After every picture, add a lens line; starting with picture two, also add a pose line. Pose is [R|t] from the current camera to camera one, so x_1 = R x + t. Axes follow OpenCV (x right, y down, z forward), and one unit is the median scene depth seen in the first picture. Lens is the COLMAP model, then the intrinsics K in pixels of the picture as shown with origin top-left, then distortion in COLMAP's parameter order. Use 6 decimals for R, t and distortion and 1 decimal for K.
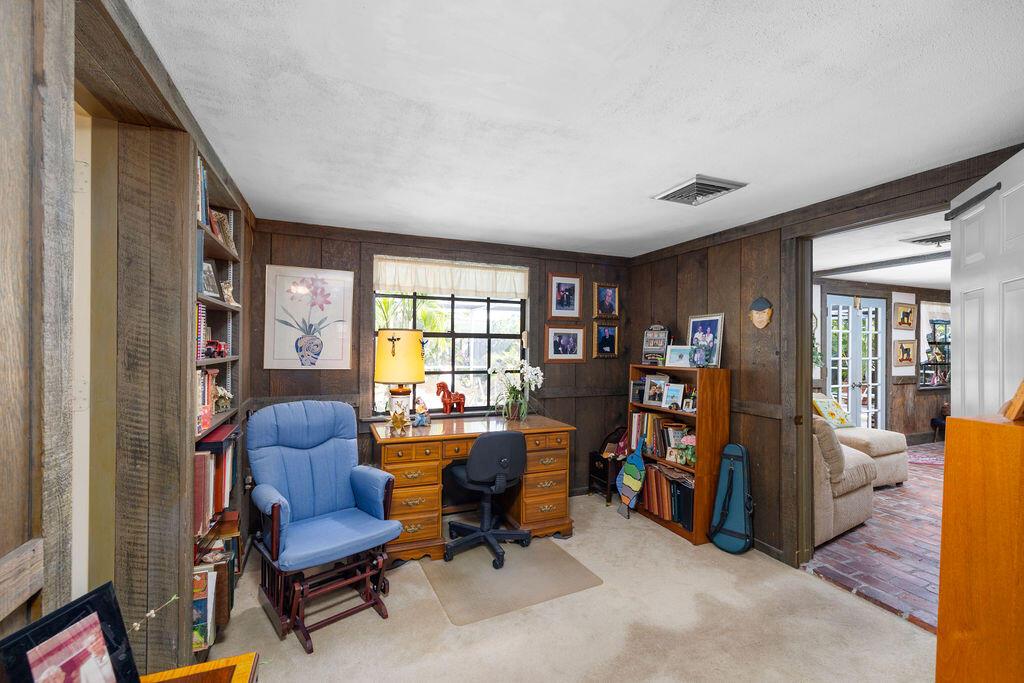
lens RADIAL K [[431.9, 0, 507.7], [0, 431.9, 342.1], [0, 0, 1]] dist [-0.001060, -0.000112]
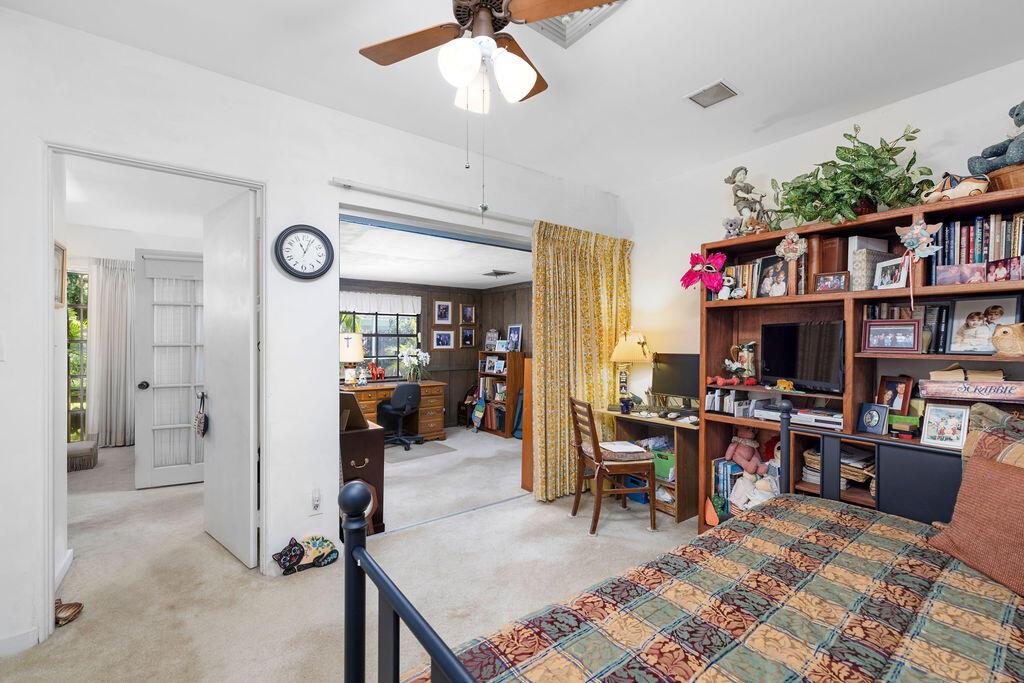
lens RADIAL K [[431.9, 0, 512.7], [0, 431.9, 338.7], [0, 0, 1]] dist [-0.001060, -0.000112]
pose [[0.966912, -0.006467, 0.255028, -0.041837], [0.004425, 0.999953, 0.008581, -0.014641], [-0.255072, -0.007169, 0.966896, -0.801696]]
